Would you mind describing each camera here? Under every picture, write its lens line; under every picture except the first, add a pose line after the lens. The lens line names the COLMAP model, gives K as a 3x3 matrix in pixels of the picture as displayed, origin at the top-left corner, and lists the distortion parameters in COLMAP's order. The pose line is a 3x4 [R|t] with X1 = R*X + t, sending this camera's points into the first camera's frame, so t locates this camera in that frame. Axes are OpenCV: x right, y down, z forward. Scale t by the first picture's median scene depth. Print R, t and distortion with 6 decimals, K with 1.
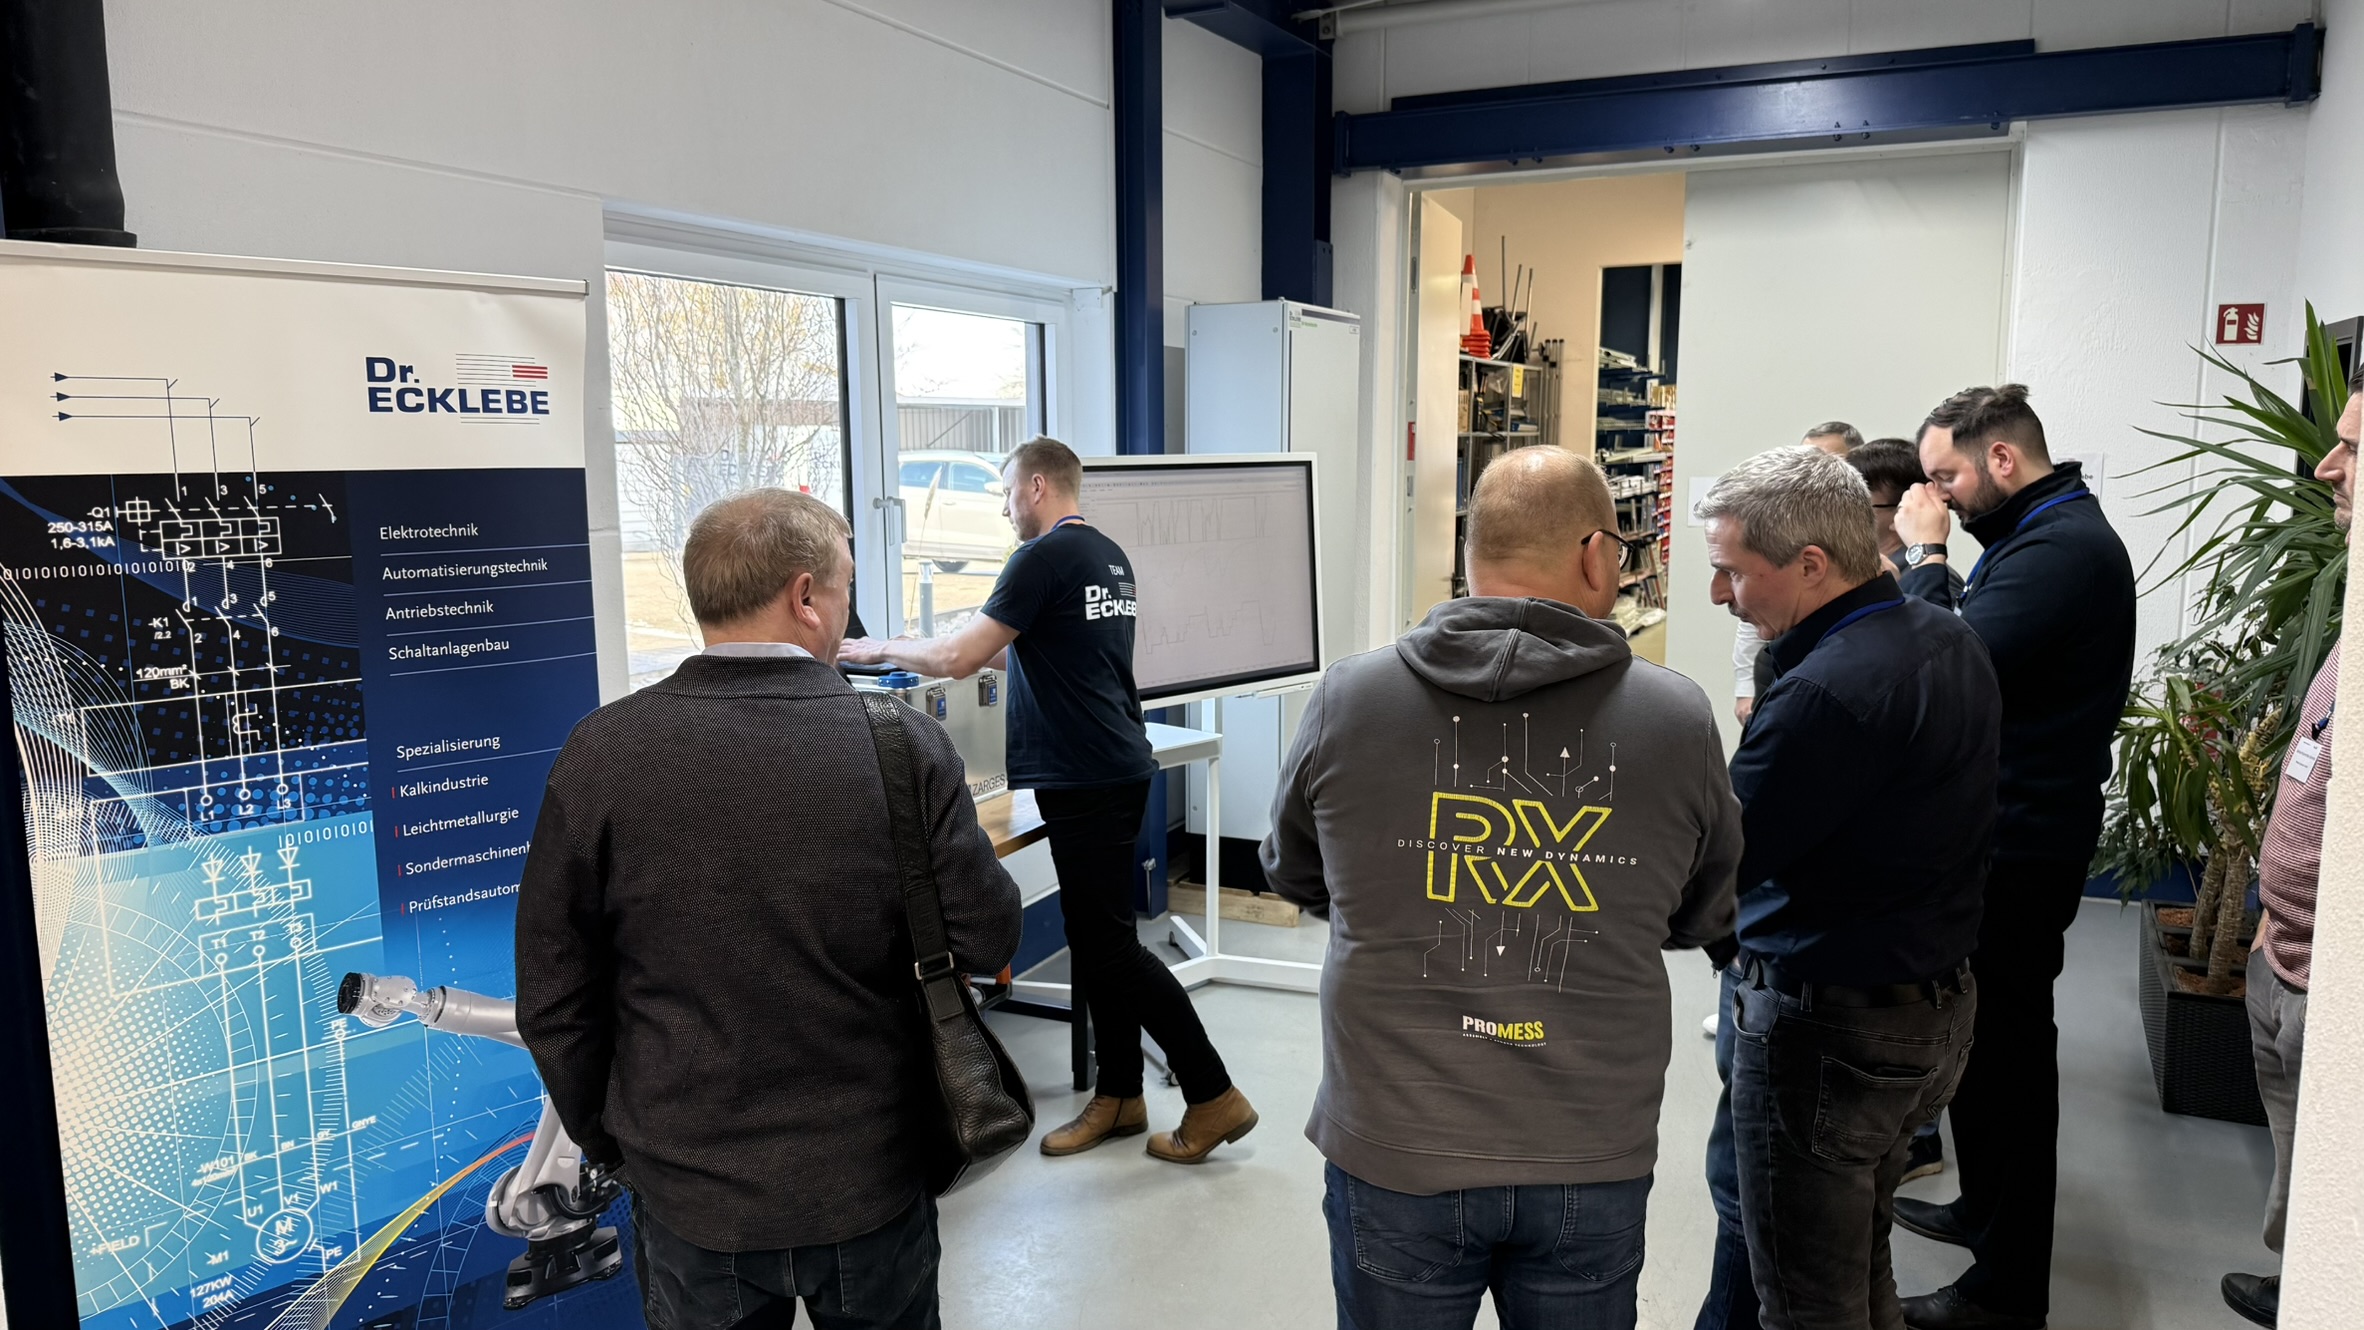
lens RADIAL K [[1630.5, 0, 1136.7], [0, 1630.5, 710.2], [0, 0, 1]] dist [0.006325, -0.021815]
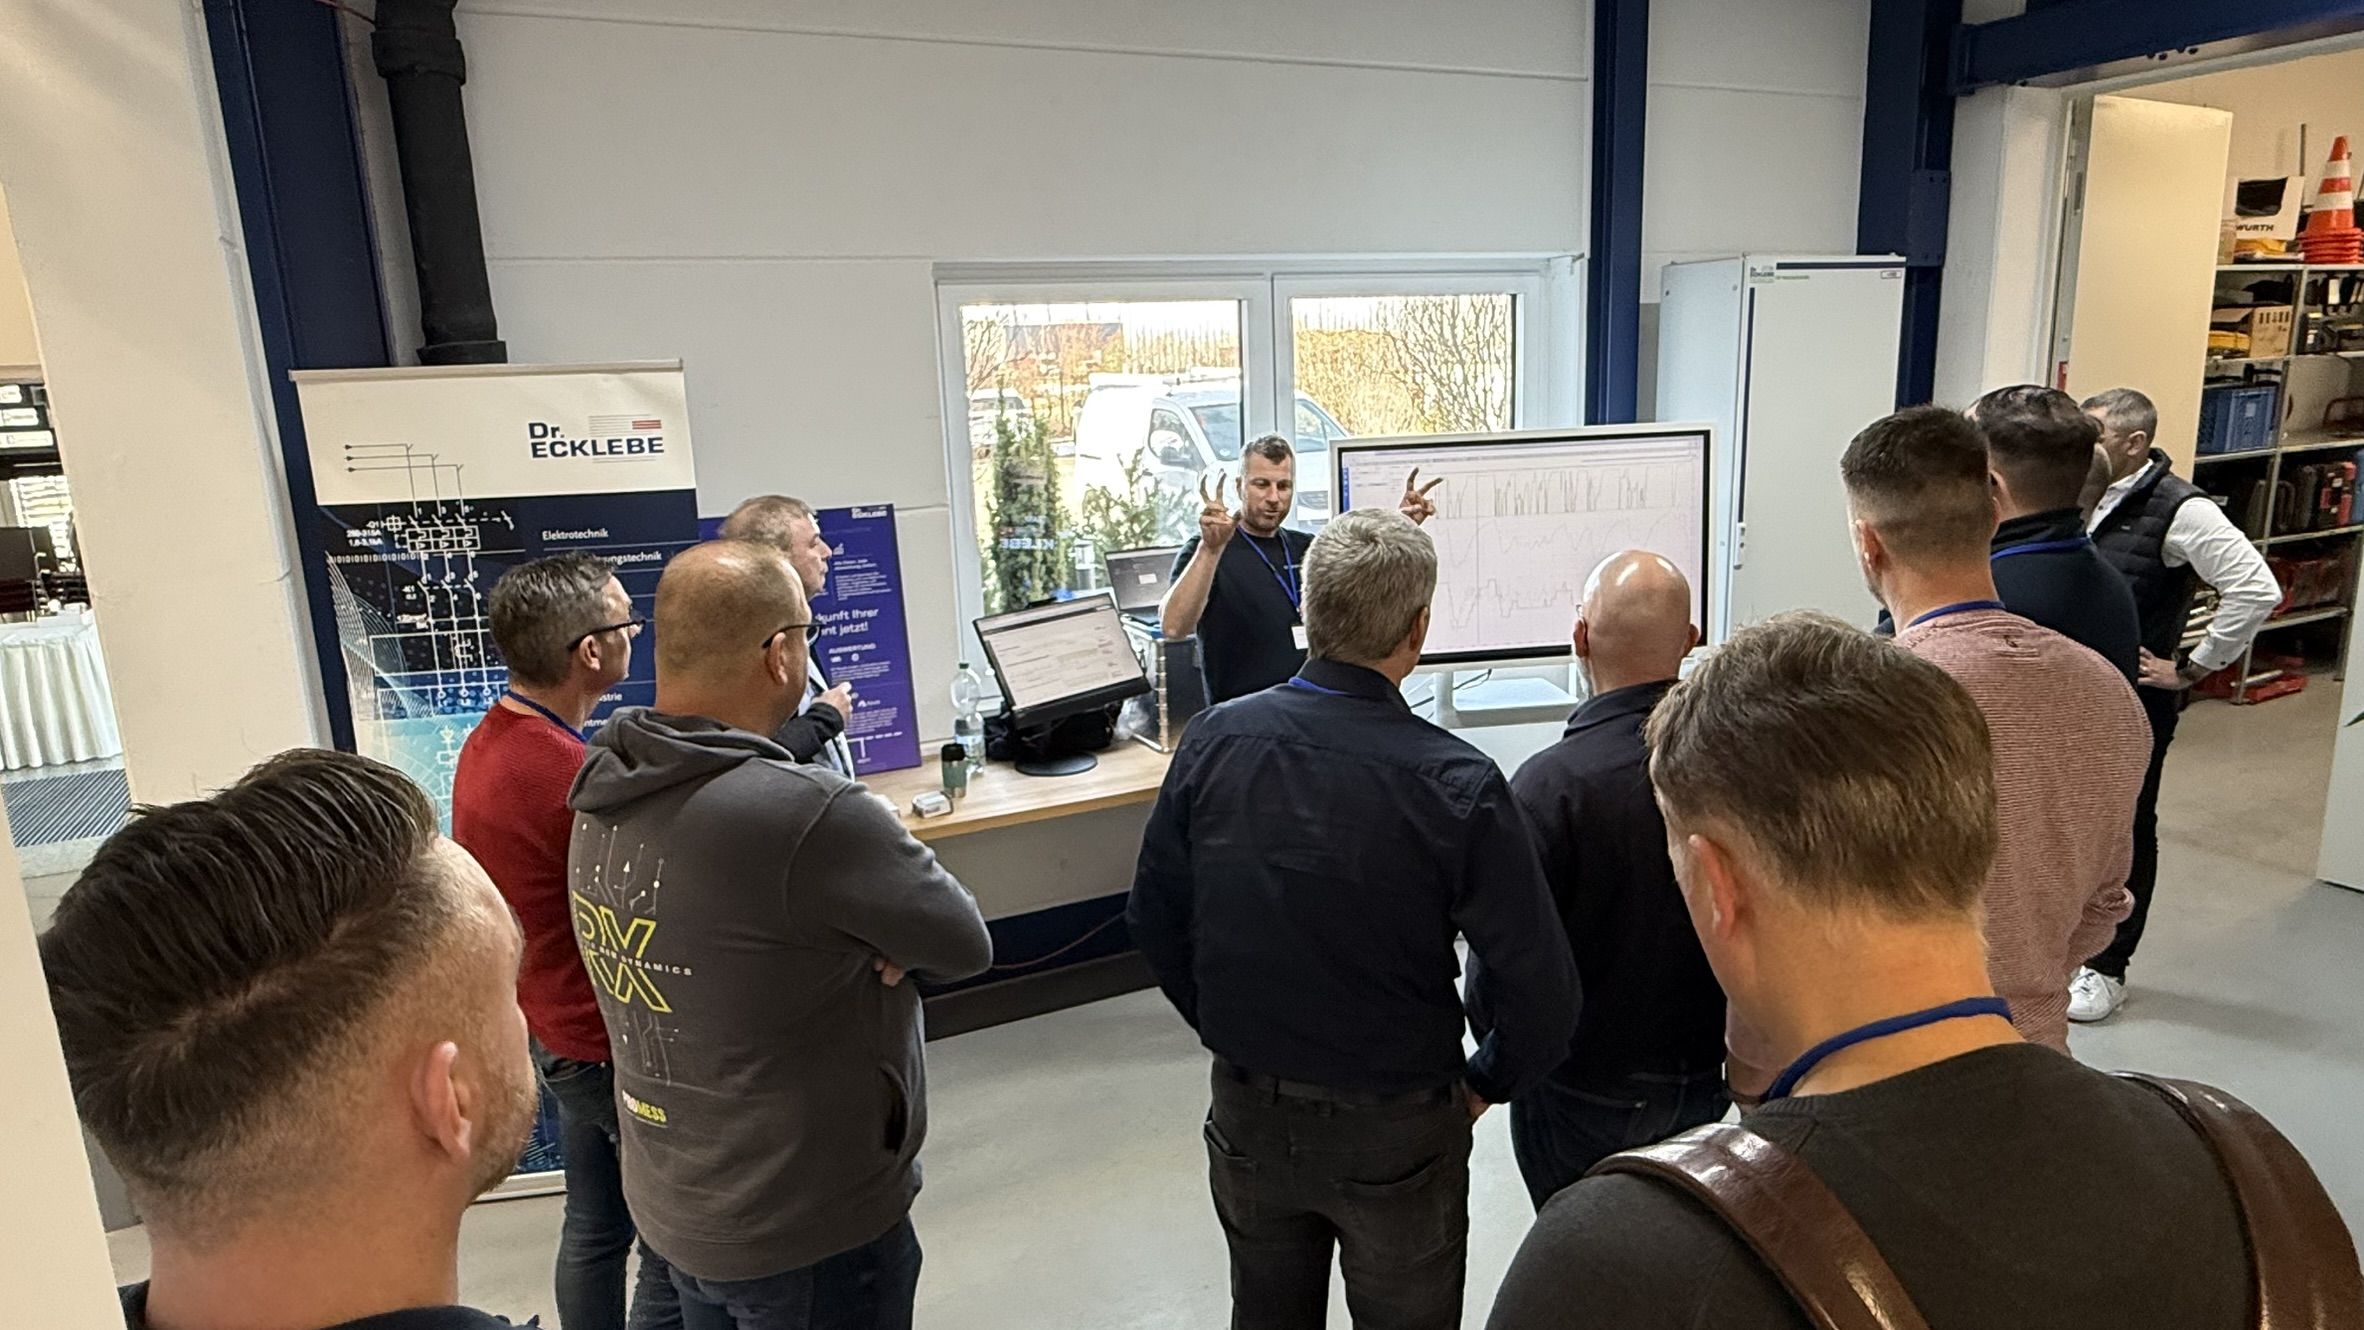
lens RADIAL K [[1367.2, 0, 1177.3], [0, 1367.2, 697.1], [0, 0, 1]] dist [-0.010786, 0.004279]
pose [[0.785572, 0.128422, -0.605297, 0.799522], [-0.072310, 0.990576, 0.116318, -0.146287], [0.614531, -0.047607, 0.787455, 0.325365]]
